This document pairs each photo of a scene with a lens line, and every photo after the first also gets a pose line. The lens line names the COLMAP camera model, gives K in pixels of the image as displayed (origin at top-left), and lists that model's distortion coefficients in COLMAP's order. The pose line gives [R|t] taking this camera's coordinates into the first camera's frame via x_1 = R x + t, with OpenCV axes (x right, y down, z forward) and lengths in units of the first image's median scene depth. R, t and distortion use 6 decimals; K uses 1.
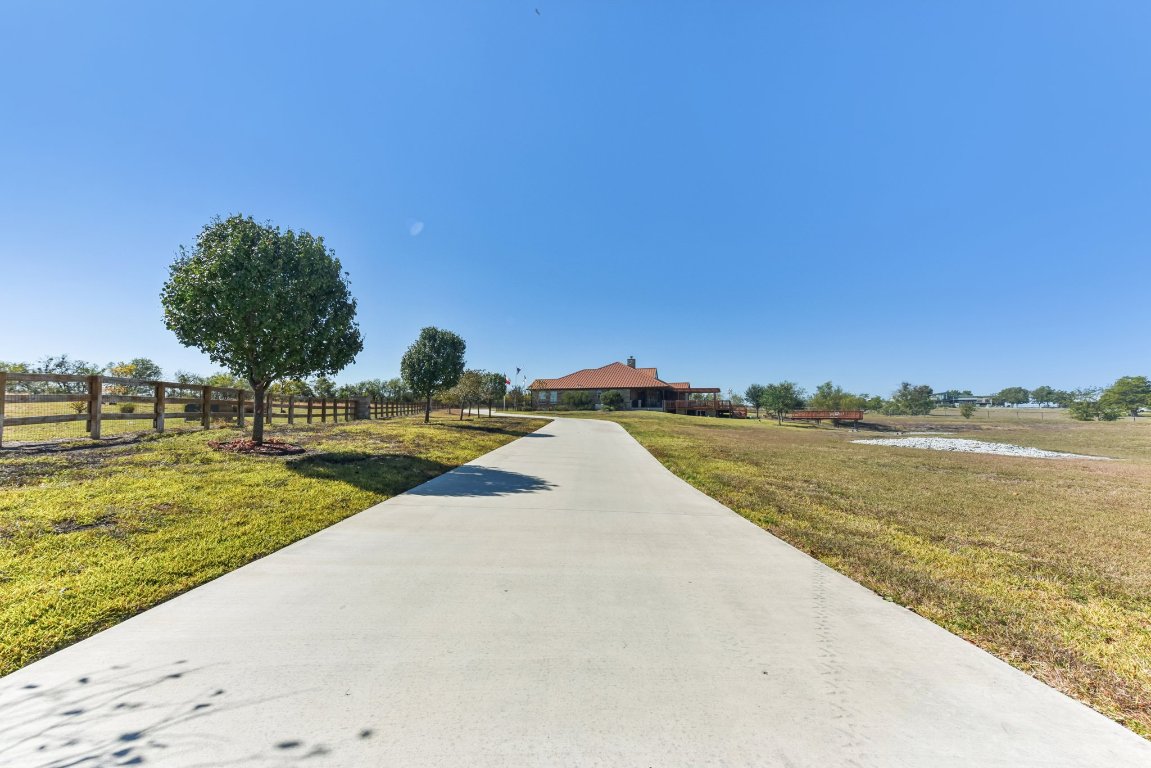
lens RADIAL K [[440.1, 0, 571.1], [0, 440.1, 382.6], [0, 0, 1]] dist [0.003278, 0.000169]
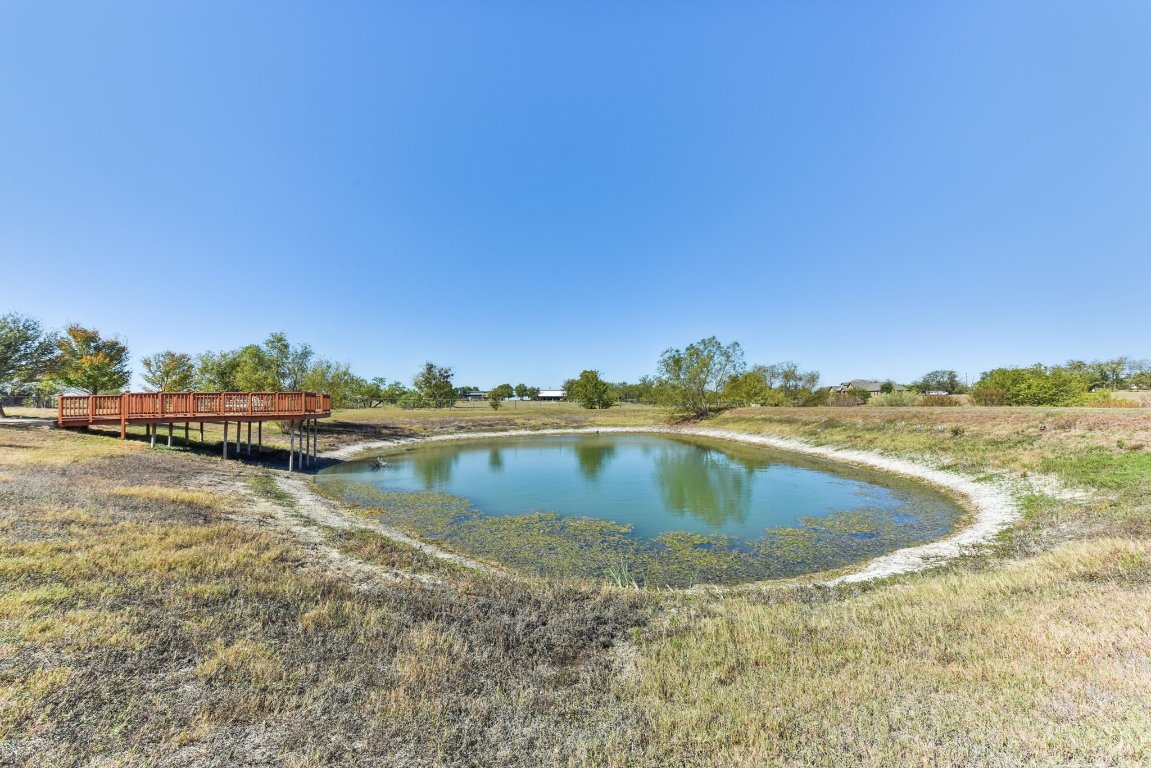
lens RADIAL K [[440.1, 0, 573.7], [0, 440.1, 384.4], [0, 0, 1]] dist [0.003278, 0.000169]
pose [[0.572697, 0.020454, 0.819512, 0.111416], [-0.028431, 0.999583, -0.005080, 0.011672], [-0.819274, -0.020391, 0.573039, 0.144471]]
